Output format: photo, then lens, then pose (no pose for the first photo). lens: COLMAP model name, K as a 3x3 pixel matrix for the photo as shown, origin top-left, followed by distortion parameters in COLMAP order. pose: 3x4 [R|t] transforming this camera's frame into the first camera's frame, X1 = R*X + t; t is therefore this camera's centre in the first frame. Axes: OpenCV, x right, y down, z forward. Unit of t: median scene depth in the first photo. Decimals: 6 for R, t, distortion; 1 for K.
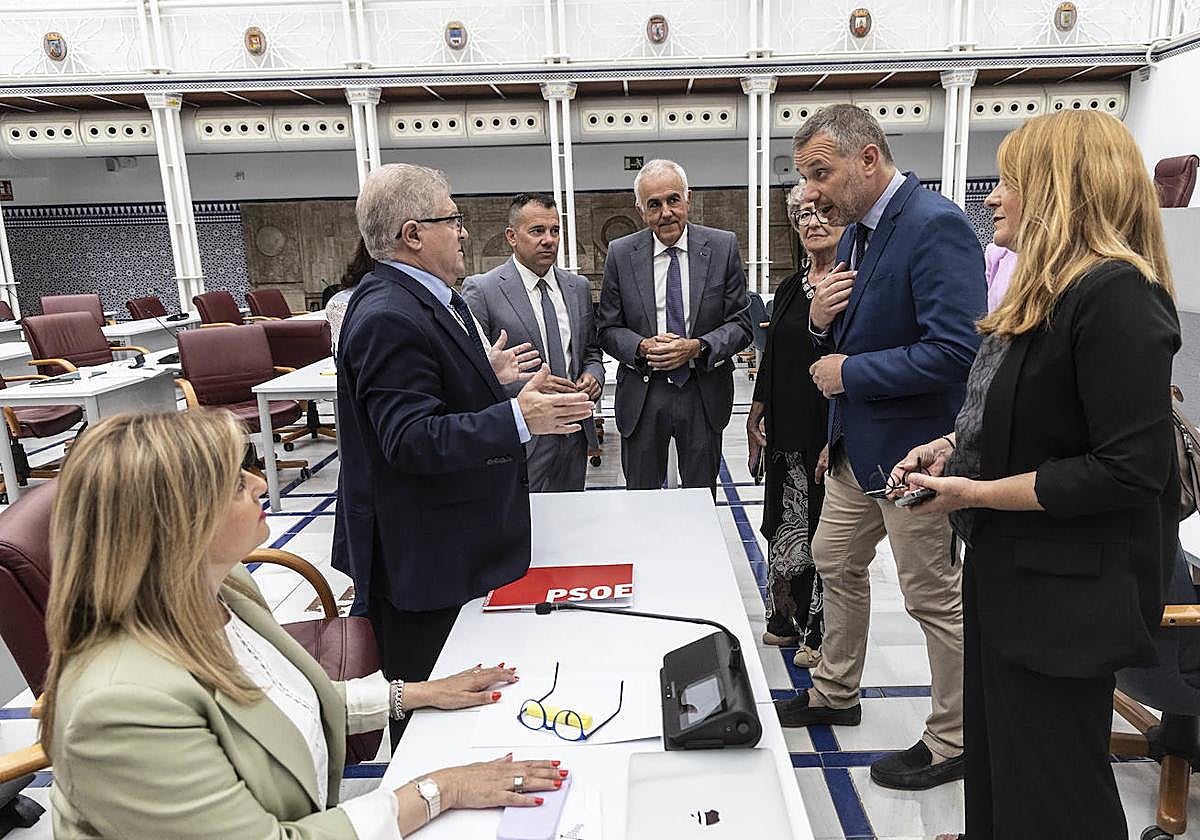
lens RADIAL K [[854.9, 0, 600.0], [0, 854.9, 420.0], [0, 0, 1]] dist [0.017751, -0.011686]
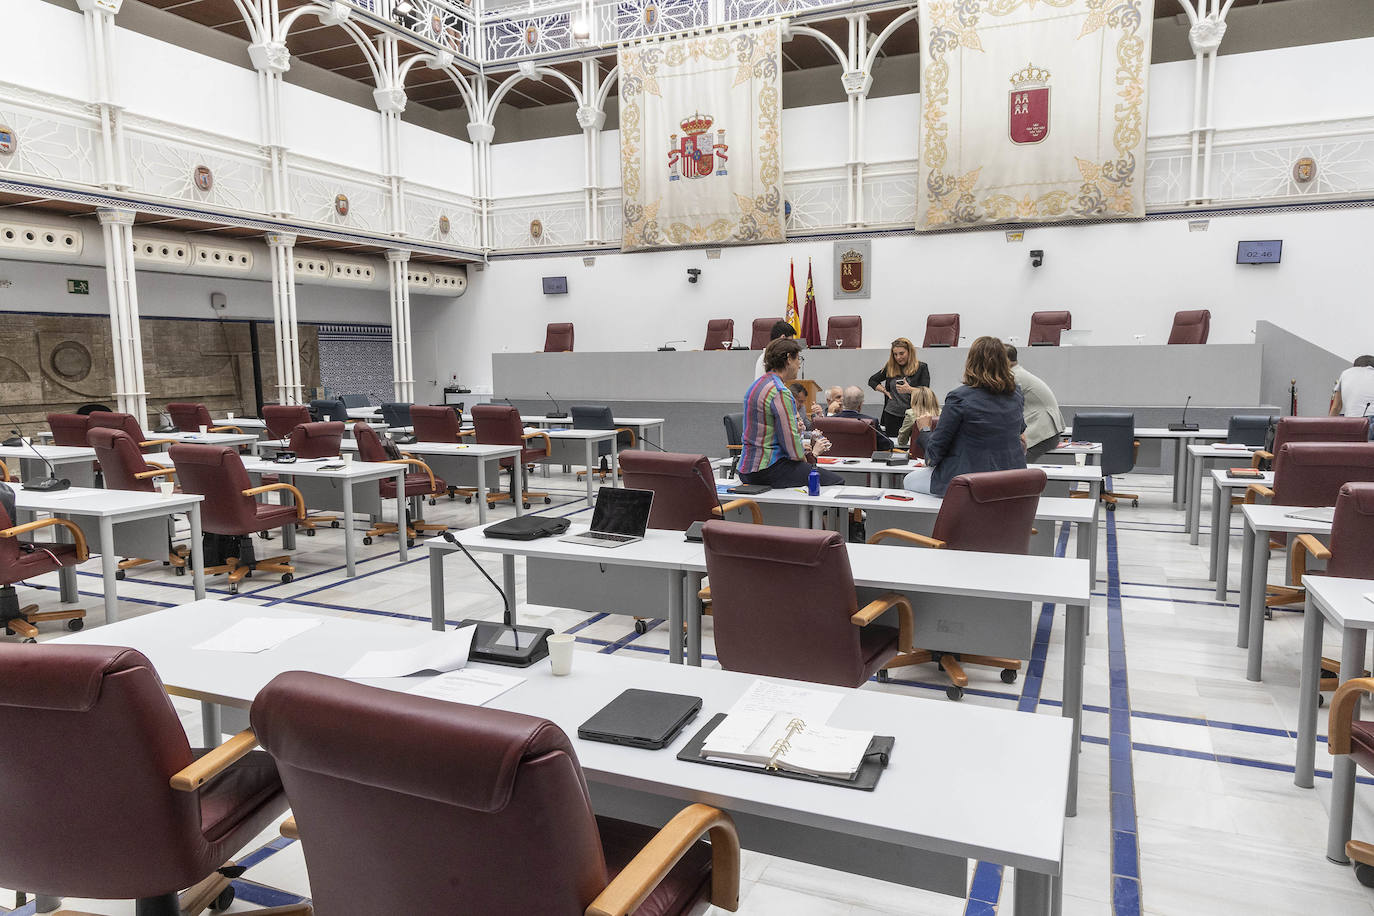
lens RADIAL K [[924.8, 0, 687.0], [0, 924.8, 458.0], [0, 0, 1]] dist [-0.003881, -0.002432]
pose [[0.405732, -0.076144, 0.910815, -0.726843], [0.187697, 0.982226, -0.001498, 0.013489], [-0.894512, 0.171565, 0.412812, 0.018291]]
